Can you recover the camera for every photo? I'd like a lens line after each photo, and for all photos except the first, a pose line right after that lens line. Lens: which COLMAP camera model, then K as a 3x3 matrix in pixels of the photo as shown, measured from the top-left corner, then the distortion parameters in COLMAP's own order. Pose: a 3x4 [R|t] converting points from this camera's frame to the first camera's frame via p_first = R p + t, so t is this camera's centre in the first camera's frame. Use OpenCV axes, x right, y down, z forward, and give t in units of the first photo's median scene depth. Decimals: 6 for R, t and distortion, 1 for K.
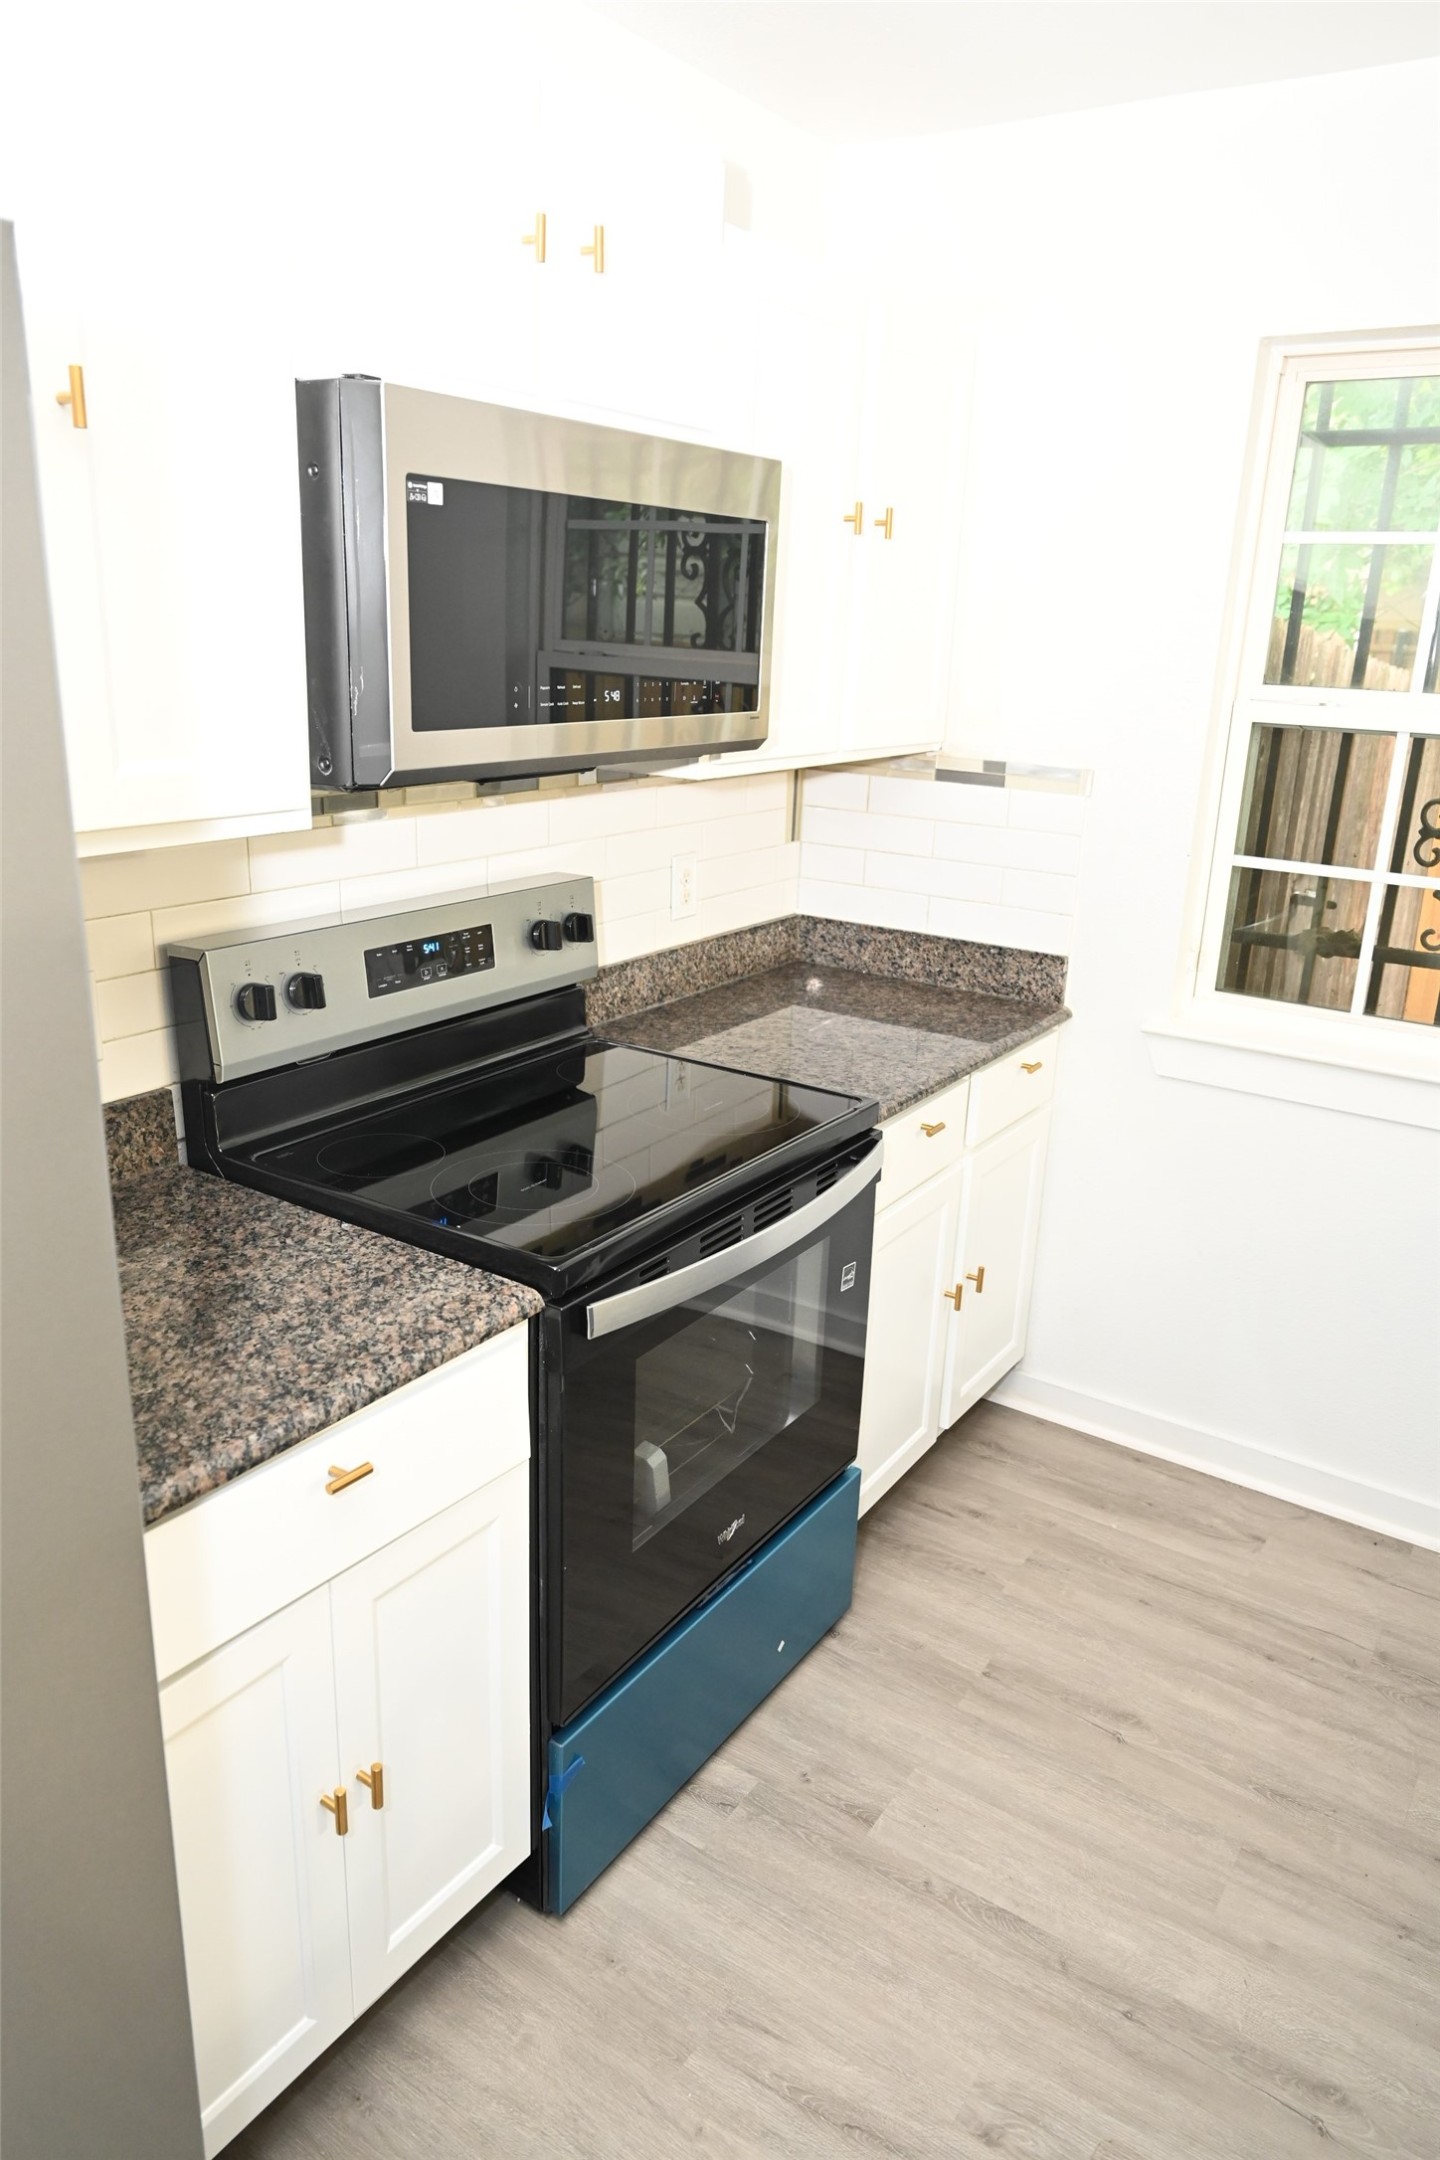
lens RADIAL K [[1451.3, 0, 720.0], [0, 1451.3, 1080.0], [0, 0, 1]] dist [-0.005049, -0.005336]
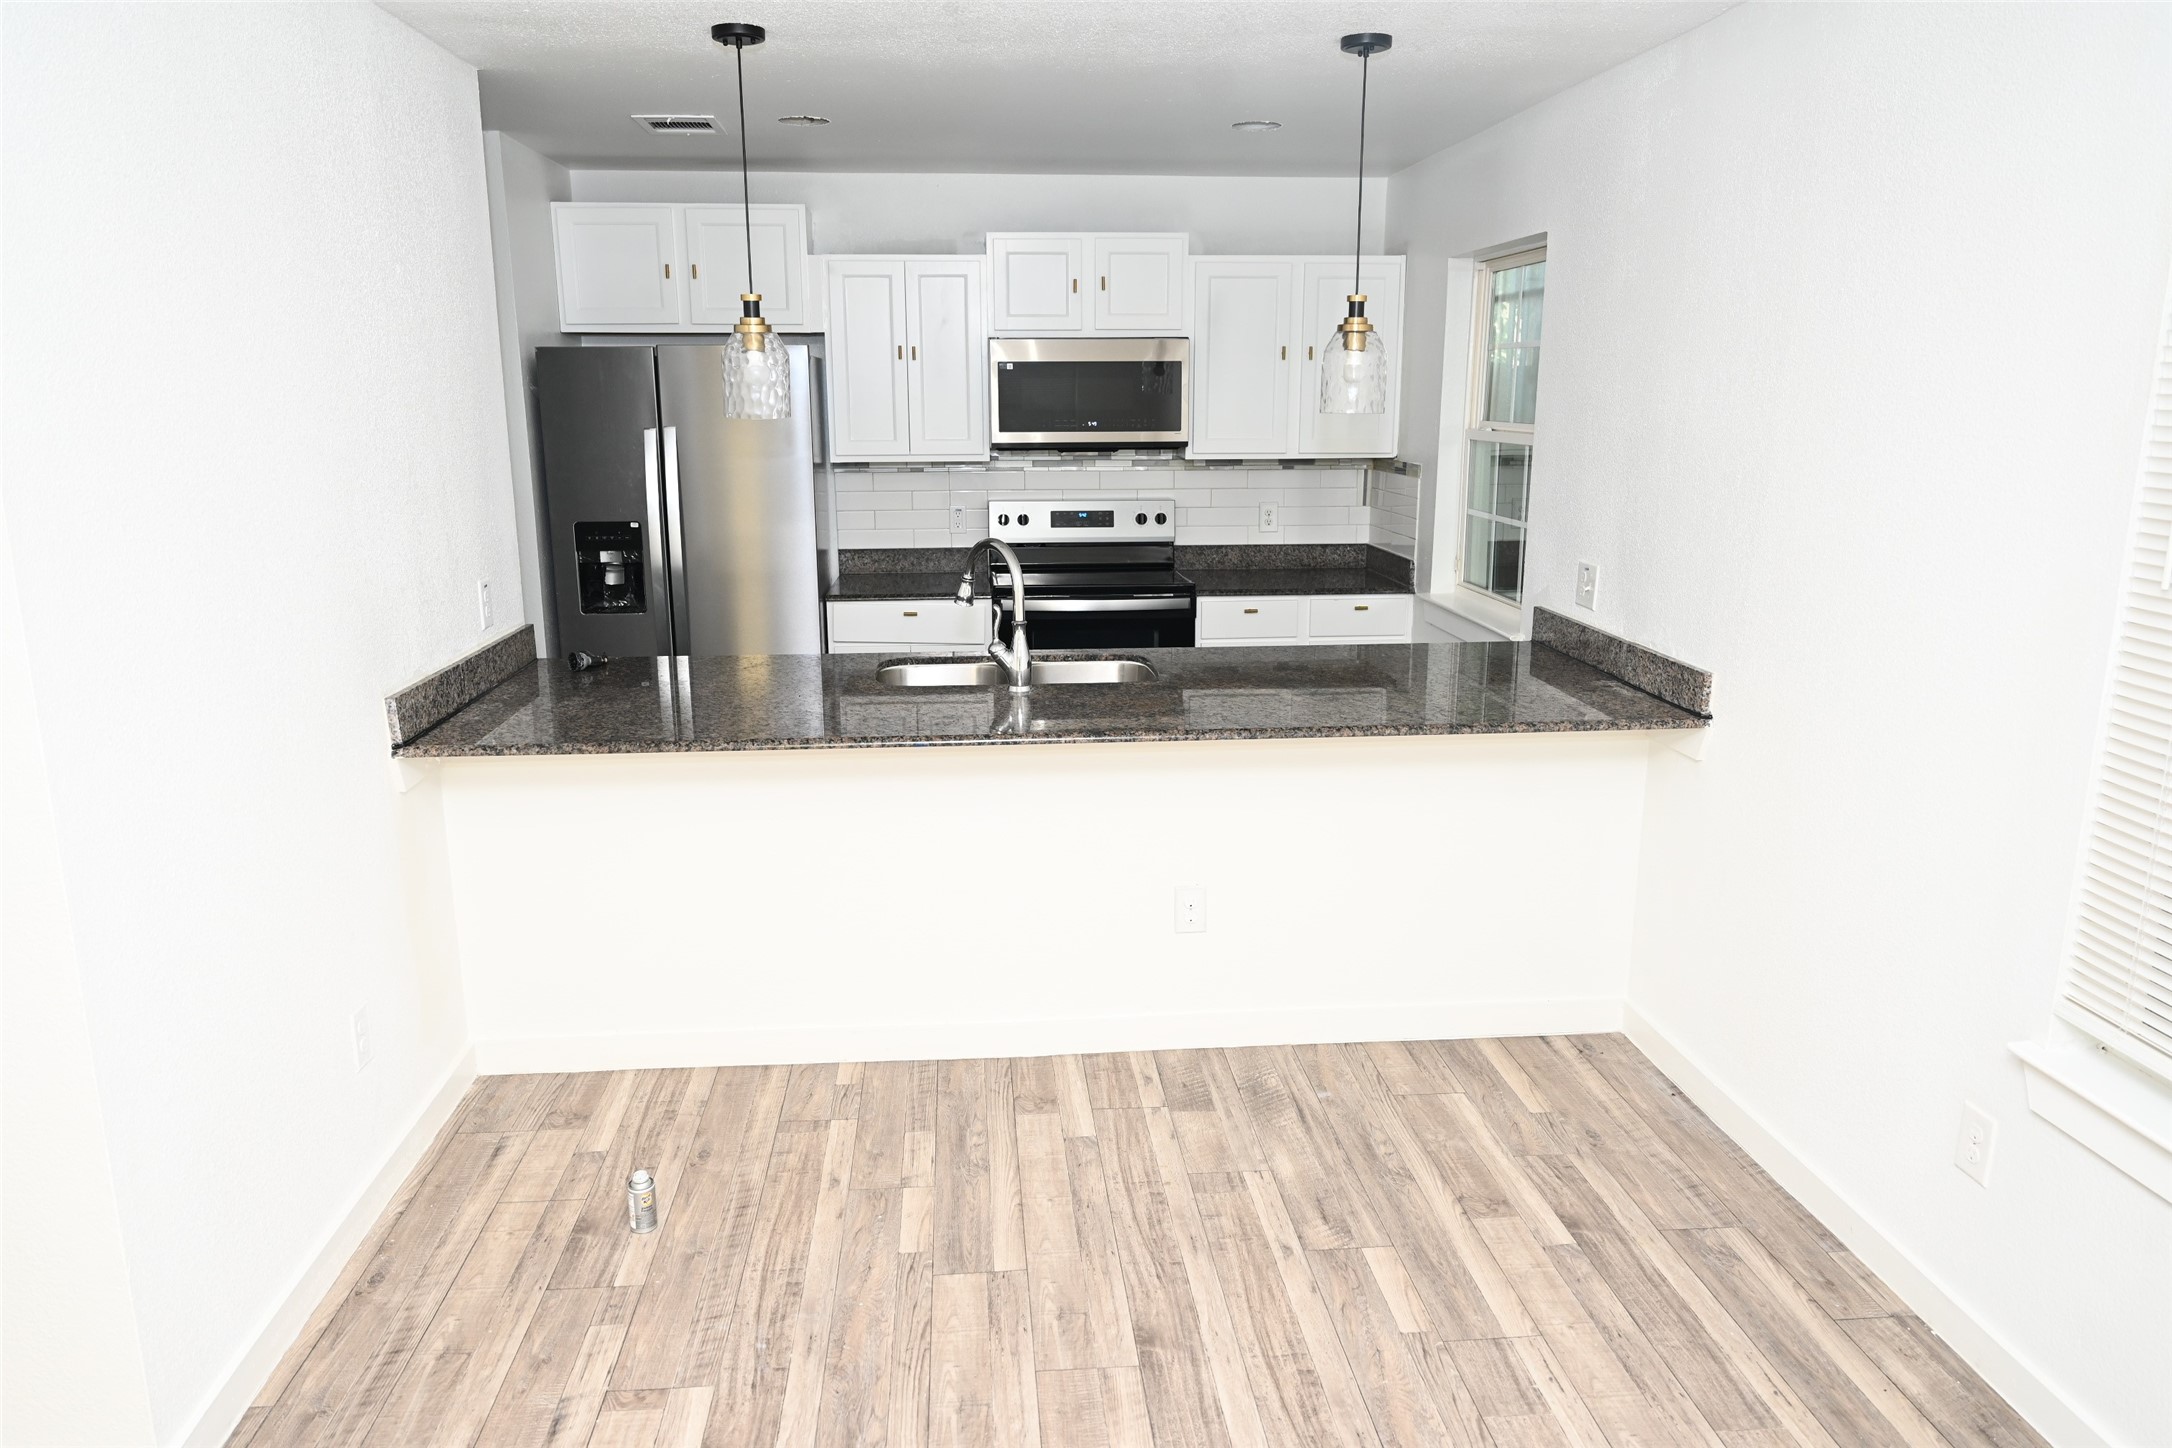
lens RADIAL K [[1464.4, 0, 1086.0], [0, 1464.4, 724.0], [0, 0, 1]] dist [0.001042, 0.003620]
pose [[0.623033, 0.137259, -0.770059, 1.615950], [-0.214941, 0.976627, 0.000176, 0.239021], [0.752084, 0.165407, 0.637973, -0.584097]]
